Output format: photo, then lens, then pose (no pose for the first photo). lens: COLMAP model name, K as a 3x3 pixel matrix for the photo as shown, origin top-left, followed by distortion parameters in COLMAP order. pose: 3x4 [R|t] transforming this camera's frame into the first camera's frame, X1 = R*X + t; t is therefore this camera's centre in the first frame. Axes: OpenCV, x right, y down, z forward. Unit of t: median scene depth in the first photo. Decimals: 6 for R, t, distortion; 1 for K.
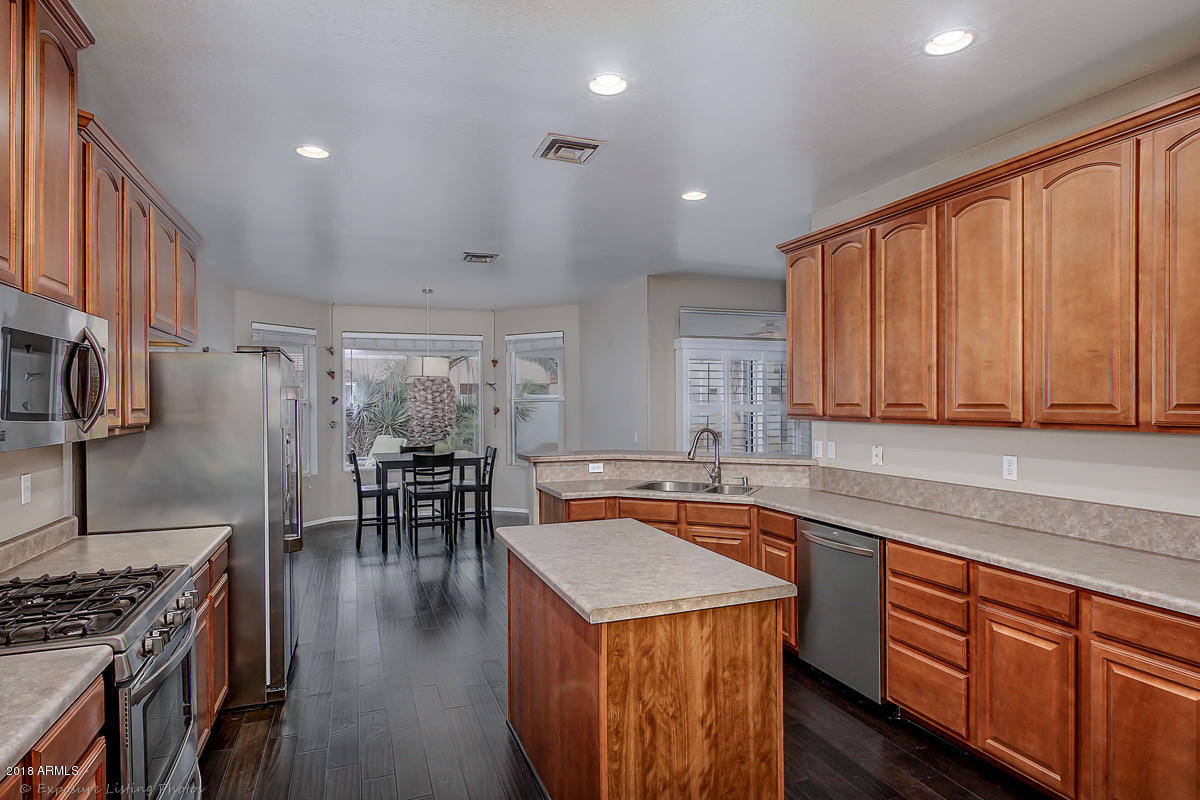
lens RADIAL K [[657.2, 0, 601.1], [0, 657.2, 401.4], [0, 0, 1]] dist [-0.001919, -0.000799]
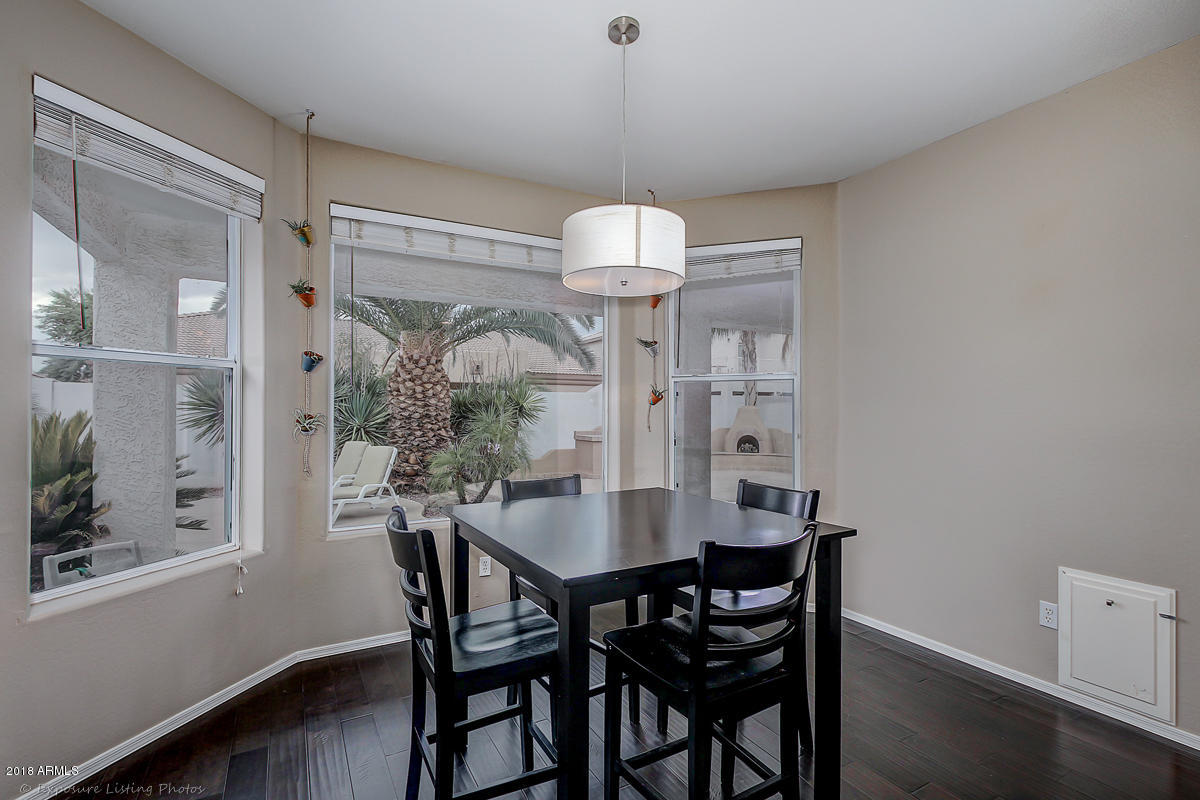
lens RADIAL K [[556.8, 0, 597.8], [0, 556.8, 401.7], [0, 0, 1]] dist [0.000765, 0.000042]
pose [[0.988926, 0.011080, 0.147995, -0.150785], [-0.009188, 0.999867, -0.013463, 0.013409], [-0.148125, 0.011954, 0.988896, 0.340701]]
